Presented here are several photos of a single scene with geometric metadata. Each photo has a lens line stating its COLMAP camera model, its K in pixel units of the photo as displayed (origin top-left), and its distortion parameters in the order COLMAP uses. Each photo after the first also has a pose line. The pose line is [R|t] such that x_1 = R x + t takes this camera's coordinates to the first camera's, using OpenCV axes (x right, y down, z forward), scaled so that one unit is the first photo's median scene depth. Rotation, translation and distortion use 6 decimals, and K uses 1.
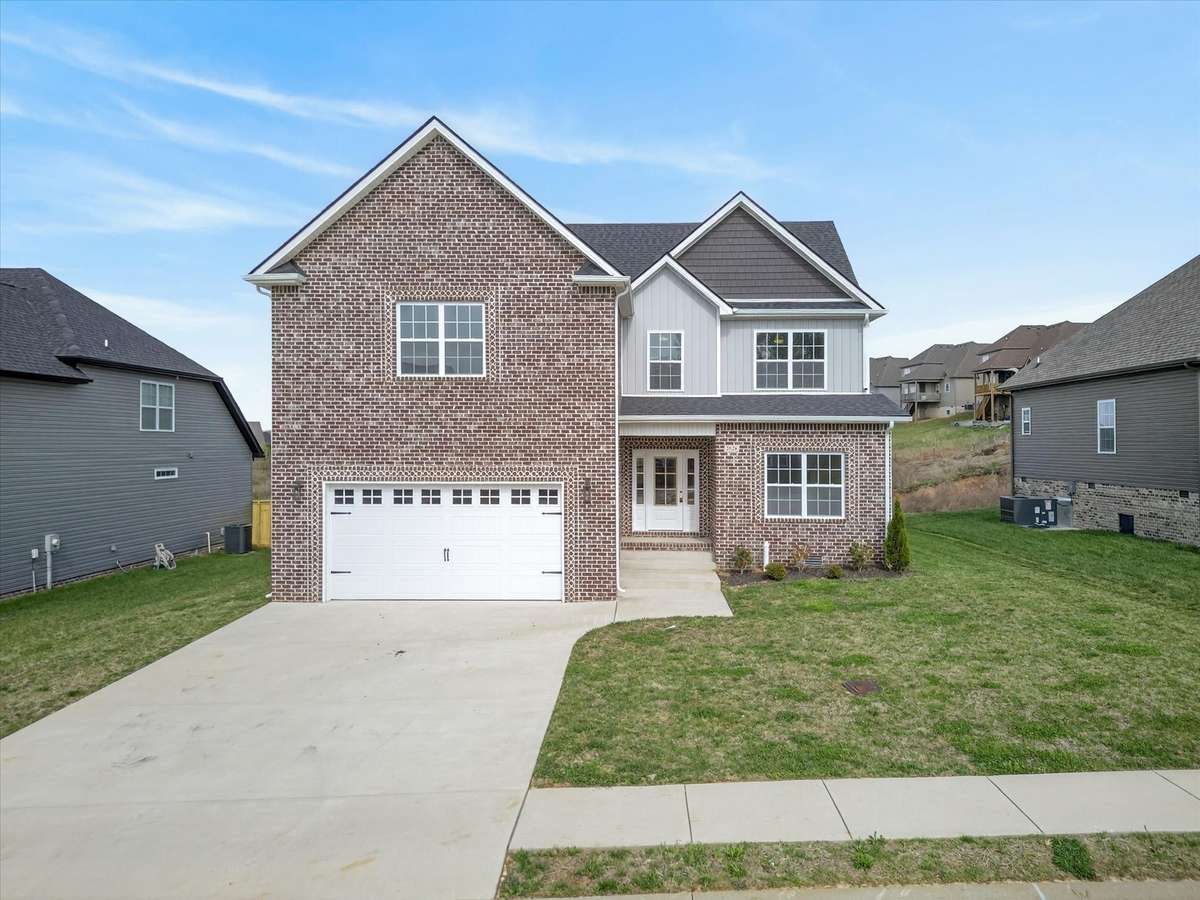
lens RADIAL K [[871.3, 0, 582.9], [0, 871.3, 415.4], [0, 0, 1]] dist [0.046011, -0.025485]
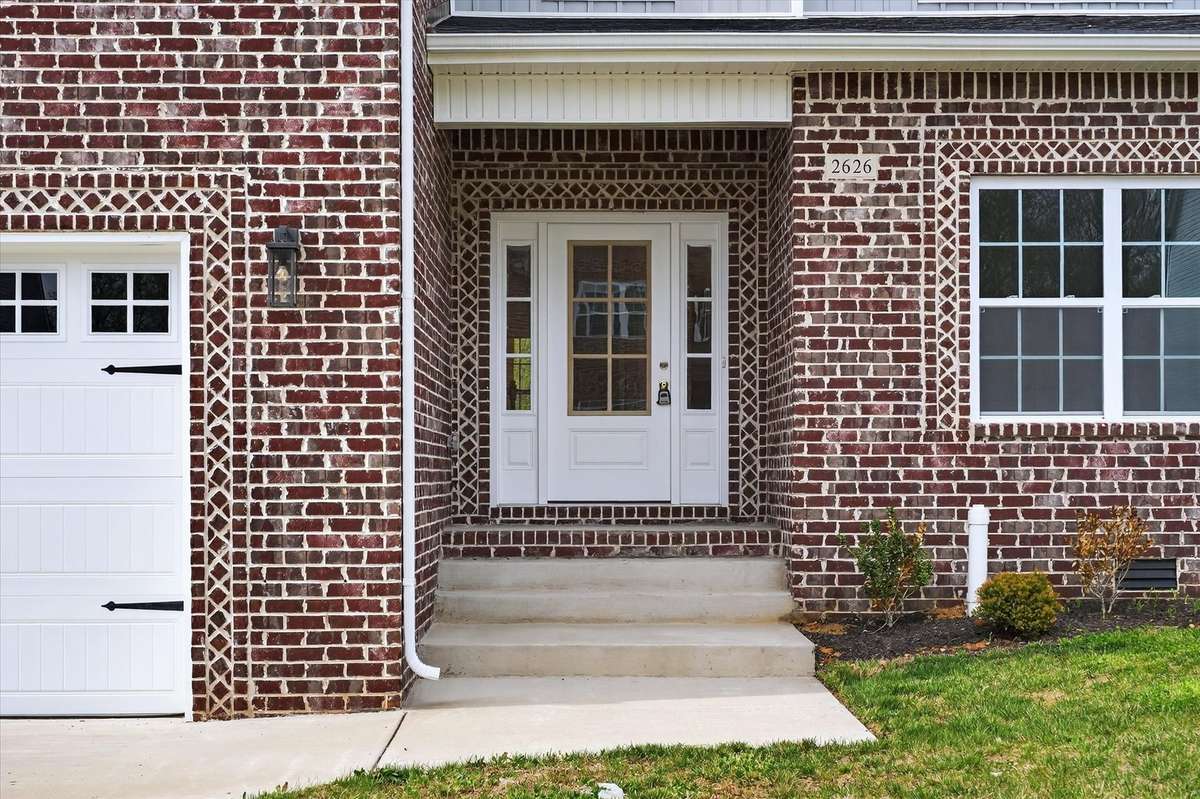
lens RADIAL K [[2236.7, 0, 602.4], [0, 2236.7, 403.1], [0, 0, 1]] dist [-0.005174, 0.000000]
pose [[0.996567, -0.002395, 0.082752, 0.041112], [0.001399, 0.999926, 0.012081, 0.114236], [-0.082775, -0.011923, 0.996497, 0.354437]]
